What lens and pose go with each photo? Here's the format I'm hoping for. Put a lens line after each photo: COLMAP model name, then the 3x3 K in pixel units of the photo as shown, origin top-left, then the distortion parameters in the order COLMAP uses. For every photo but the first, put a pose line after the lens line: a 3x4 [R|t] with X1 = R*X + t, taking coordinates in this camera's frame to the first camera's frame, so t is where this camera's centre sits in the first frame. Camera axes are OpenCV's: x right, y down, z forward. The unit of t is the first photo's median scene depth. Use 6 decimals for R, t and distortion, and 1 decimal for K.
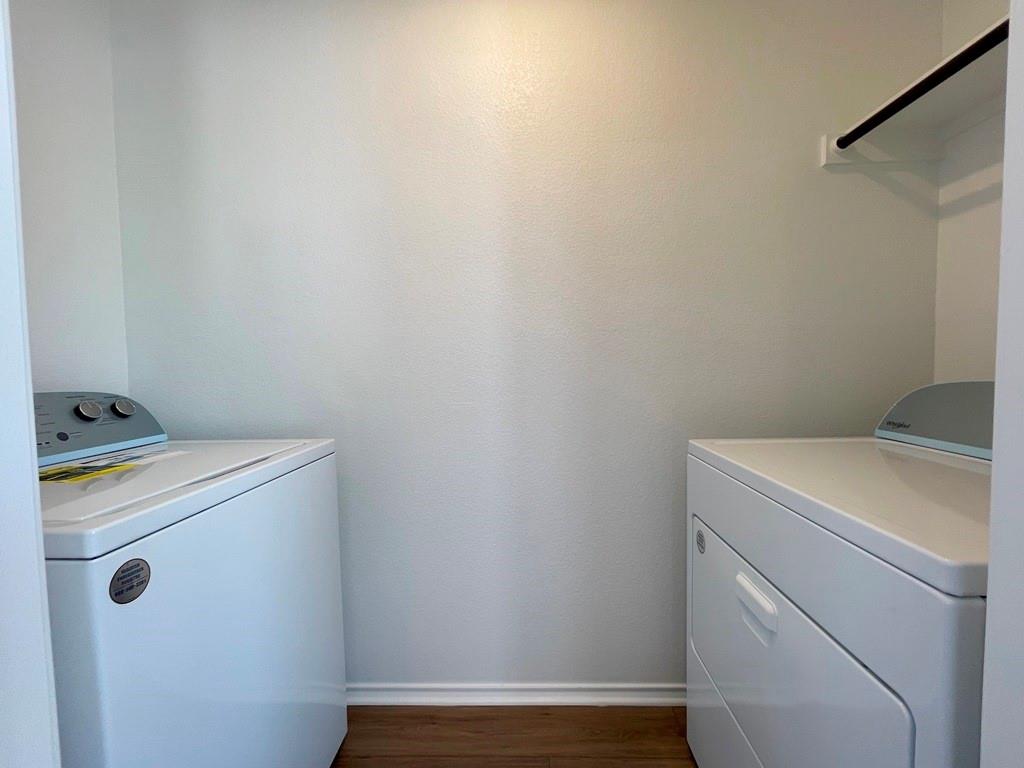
lens RADIAL K [[412.5, 0, 517.5], [0, 412.5, 384.5], [0, 0, 1]] dist [-0.006289, 0.000832]
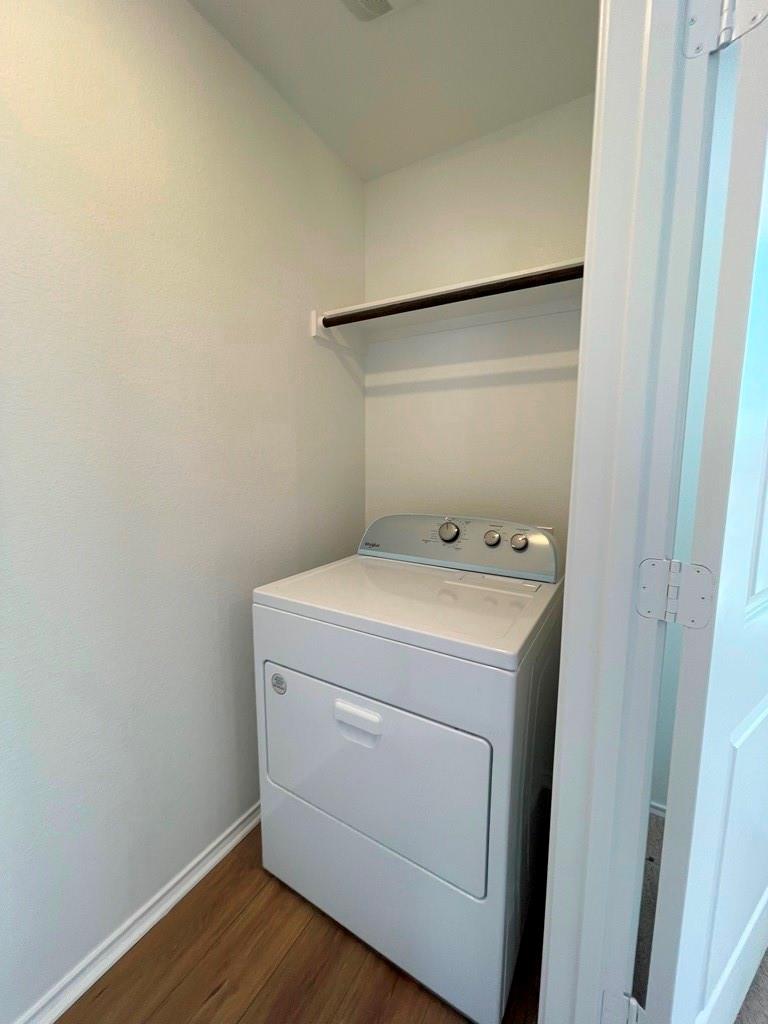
lens RADIAL K [[412.5, 0, 388.3], [0, 412.5, 508.5], [0, 0, 1]] dist [-0.006289, 0.000832]
pose [[0.485287, -0.080212, 0.870668, -0.289868], [0.019650, 0.996532, 0.080855, -0.140871], [-0.874134, -0.022129, 0.485181, 0.240785]]
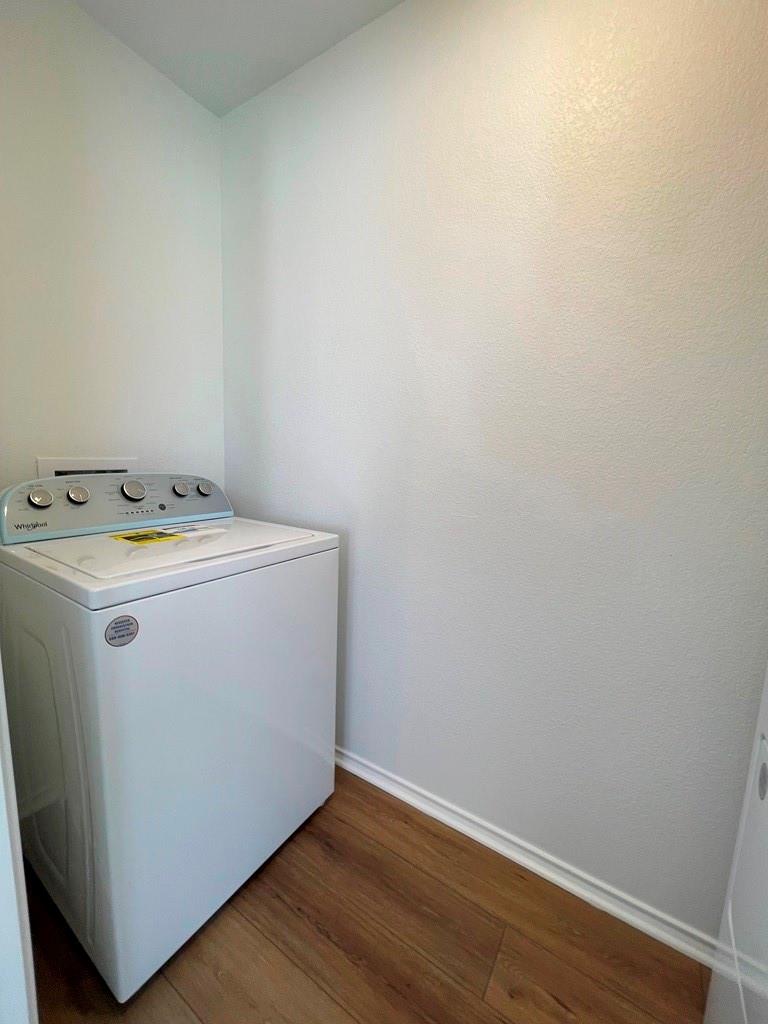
lens RADIAL K [[412.5, 0, 384.5], [0, 412.5, 513.3], [0, 0, 1]] dist [-0.006289, 0.000832]
pose [[0.853545, 0.121347, -0.506690, 0.201977], [-0.074395, 0.990920, 0.111992, -0.053704], [0.515680, -0.057895, 0.854823, 0.166223]]
